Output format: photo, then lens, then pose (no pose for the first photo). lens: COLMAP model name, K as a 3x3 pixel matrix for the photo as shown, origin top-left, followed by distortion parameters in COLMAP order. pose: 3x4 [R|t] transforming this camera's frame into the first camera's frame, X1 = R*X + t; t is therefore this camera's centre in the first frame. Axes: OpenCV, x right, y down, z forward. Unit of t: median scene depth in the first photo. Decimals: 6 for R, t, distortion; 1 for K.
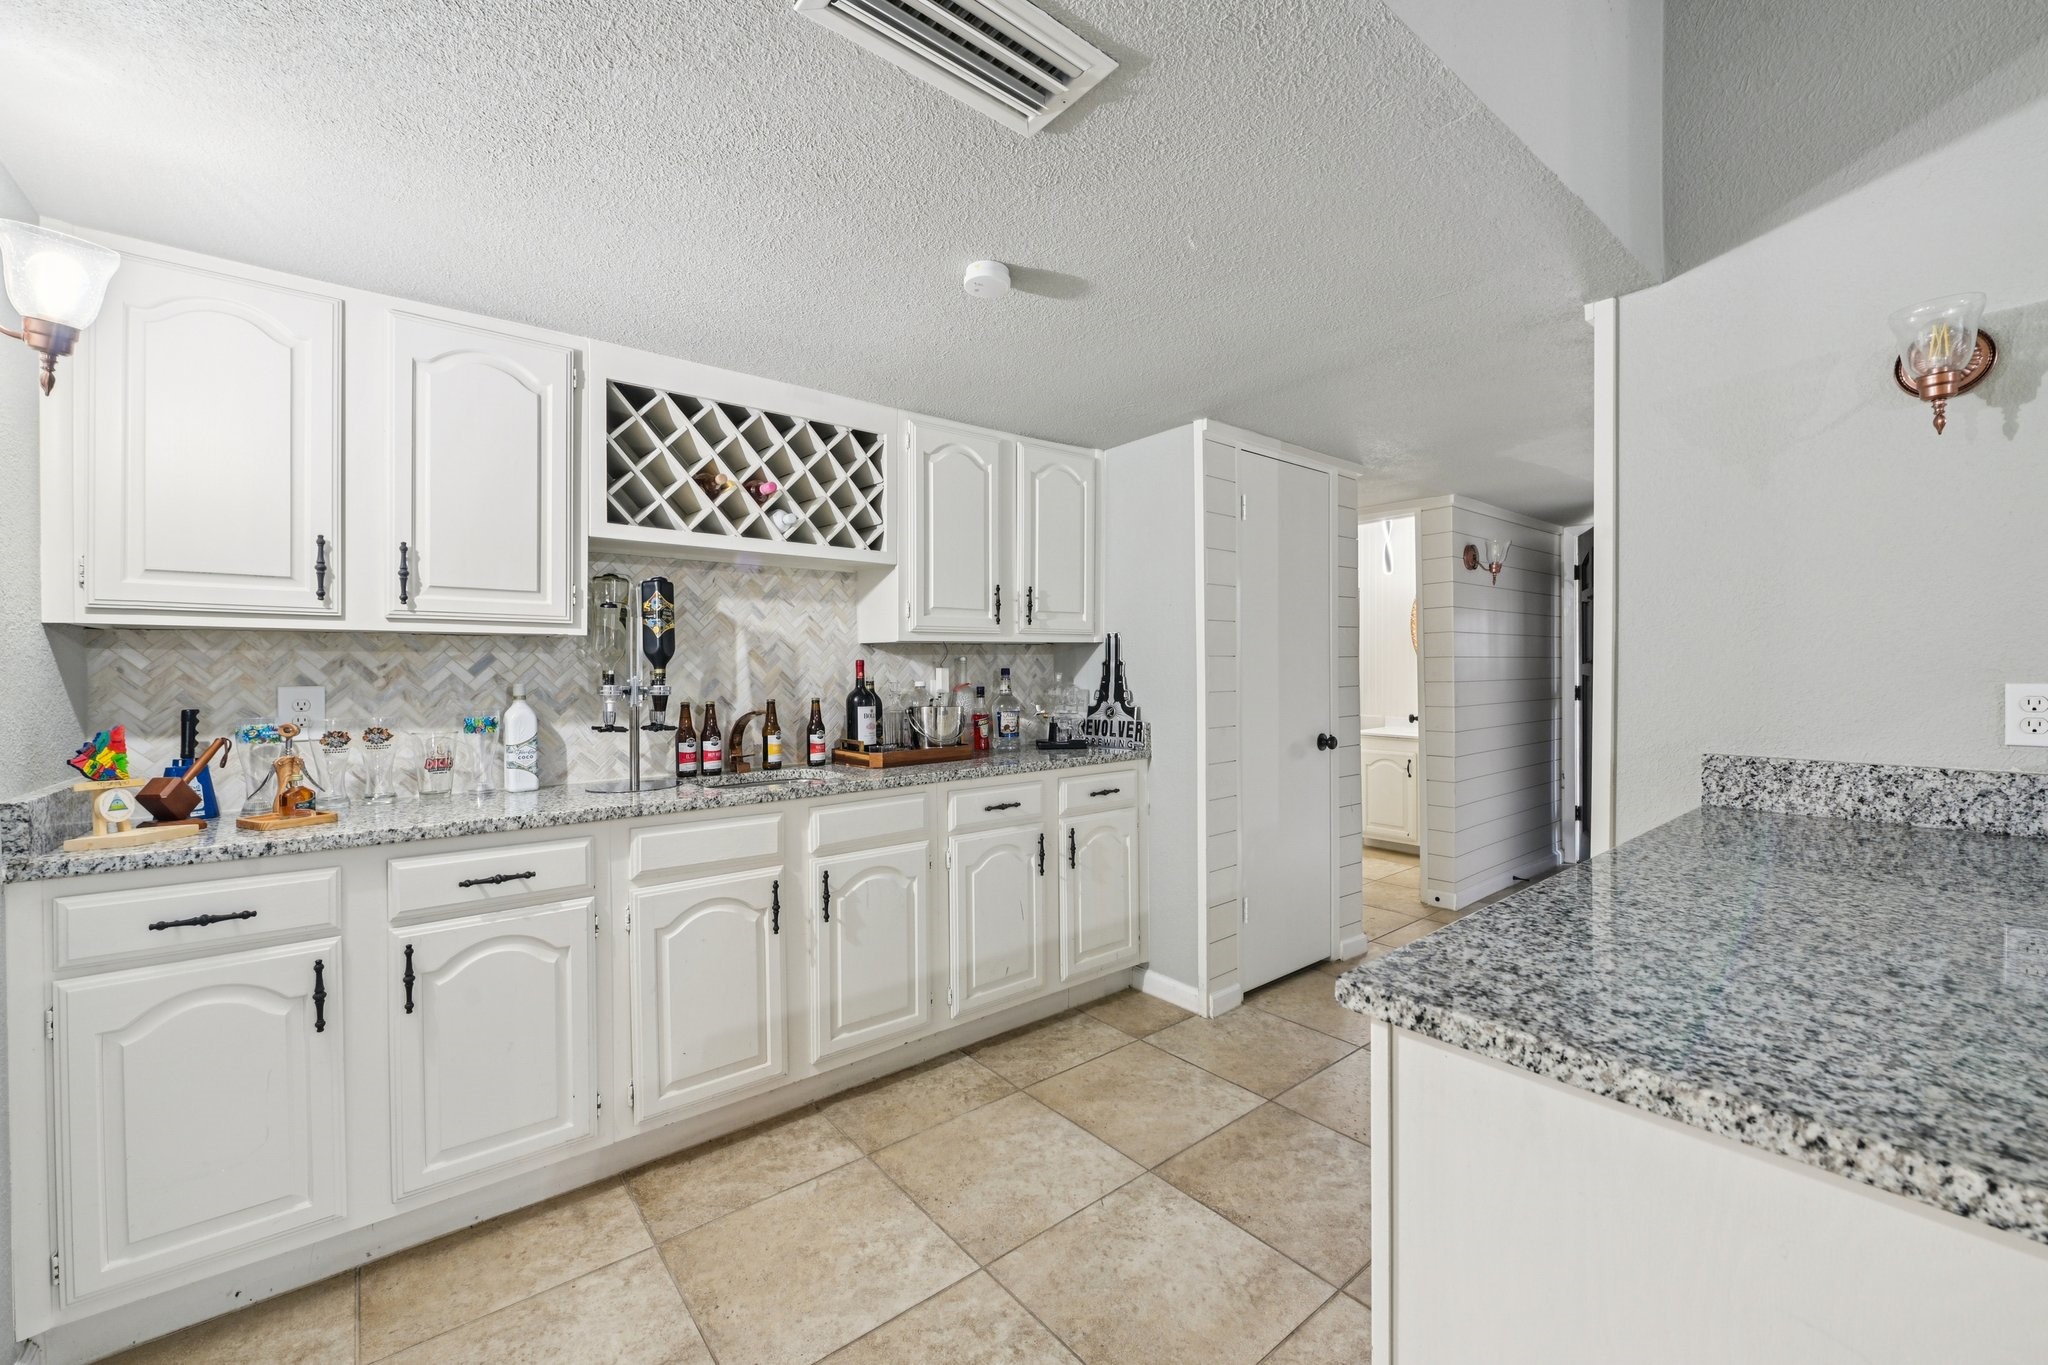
lens RADIAL K [[811.5, 0, 1019.9], [0, 811.5, 669.2], [0, 0, 1]] dist [-0.005078, -0.001765]
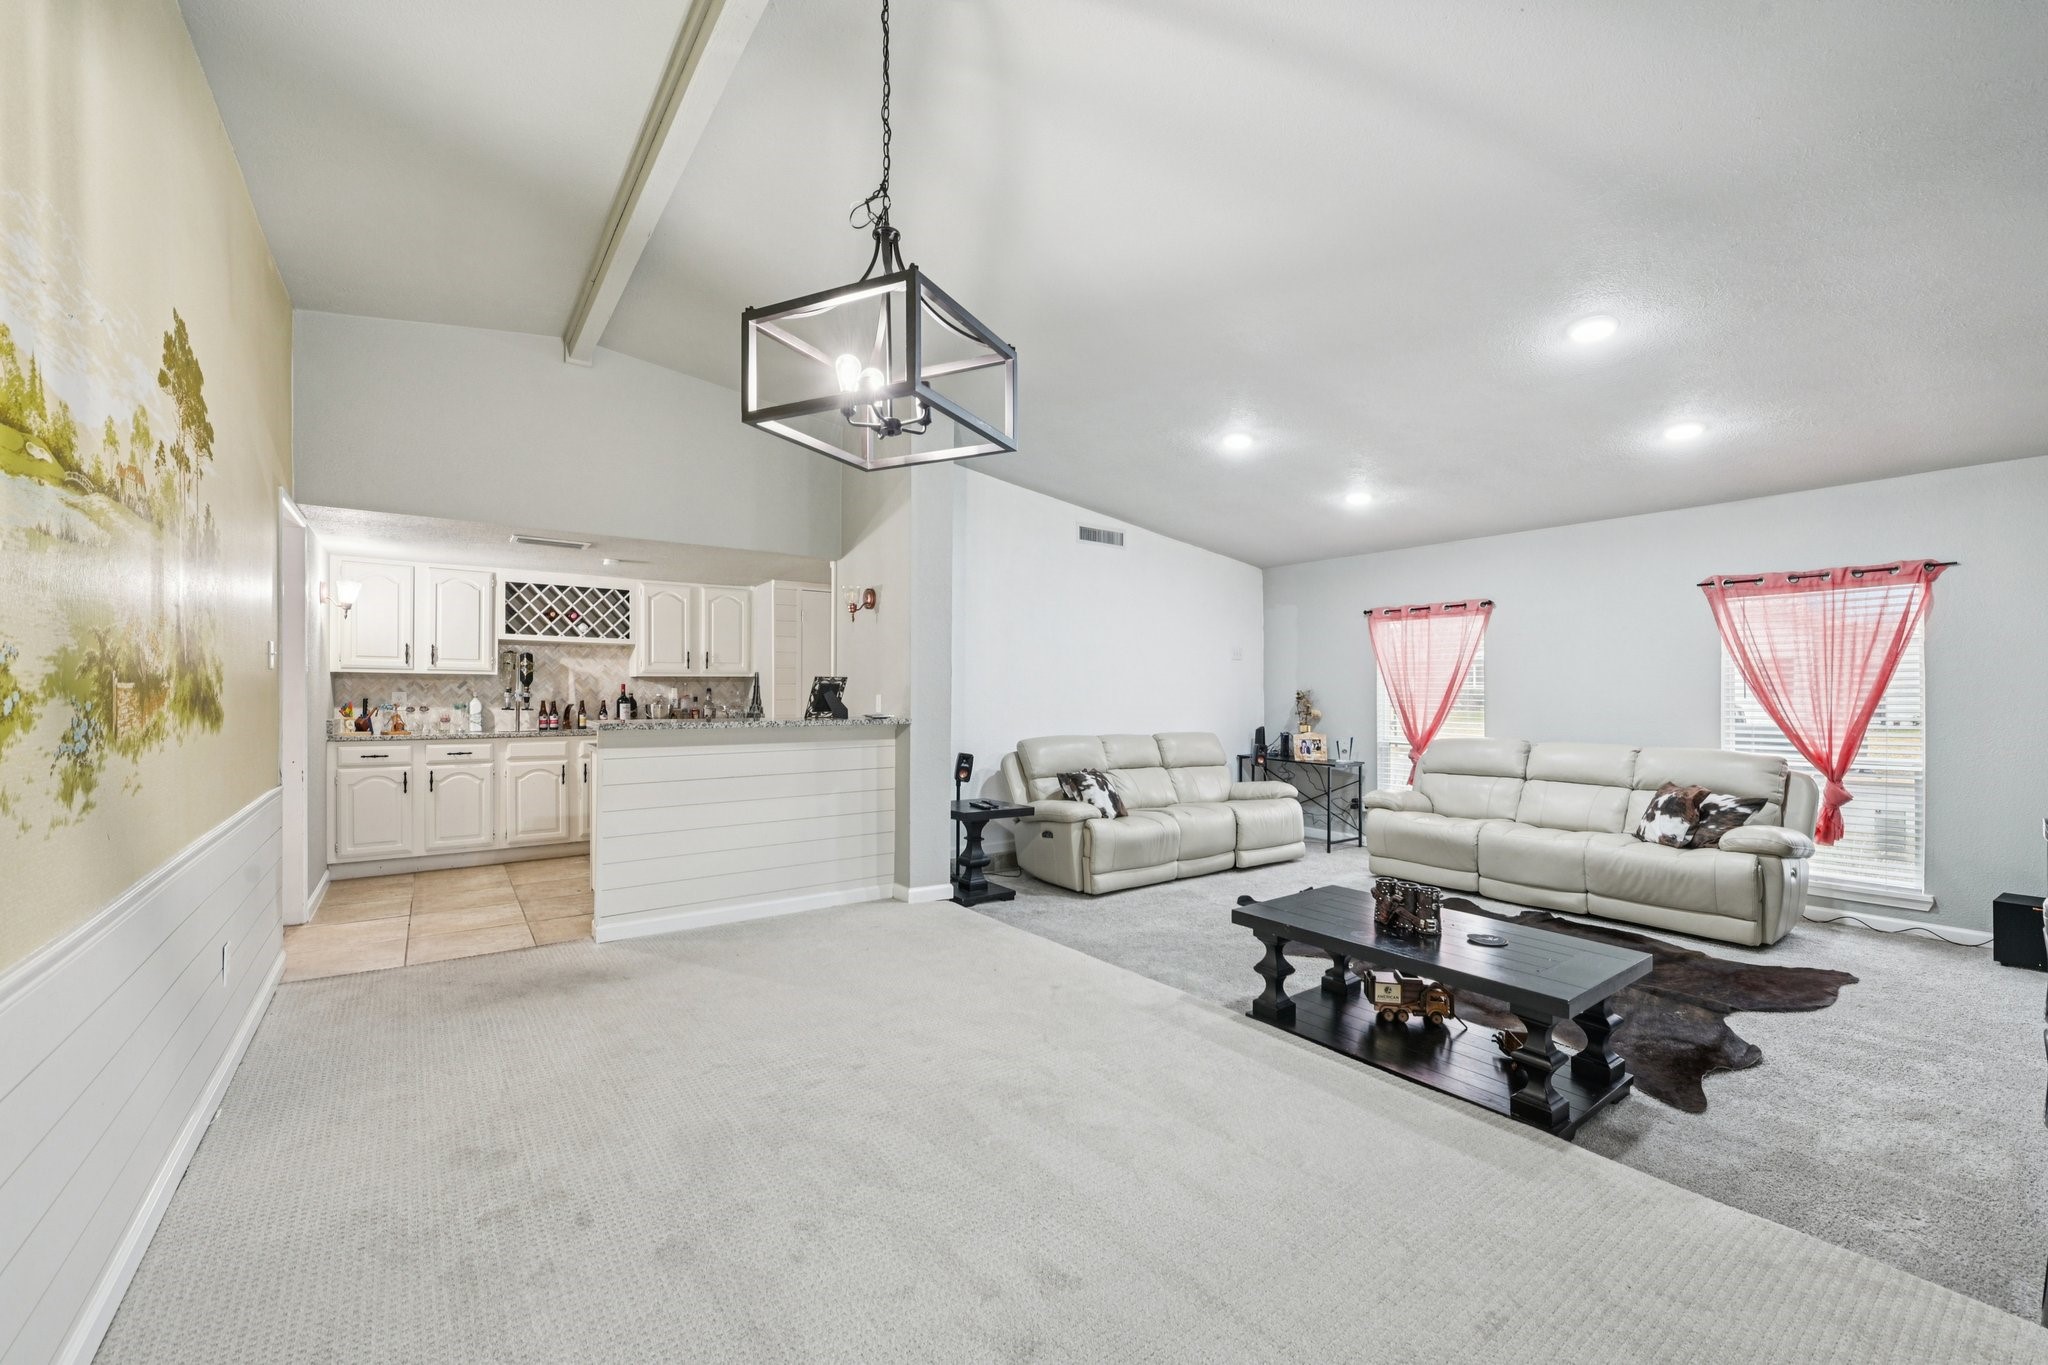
lens RADIAL K [[811.5, 0, 1016.7], [0, 811.5, 689.7], [0, 0, 1]] dist [-0.005078, -0.001765]
pose [[0.998446, 0.008942, -0.055004, 1.318262], [-0.009103, 0.999955, -0.002661, 0.000914], [0.054977, 0.003158, 0.998483, -1.579236]]
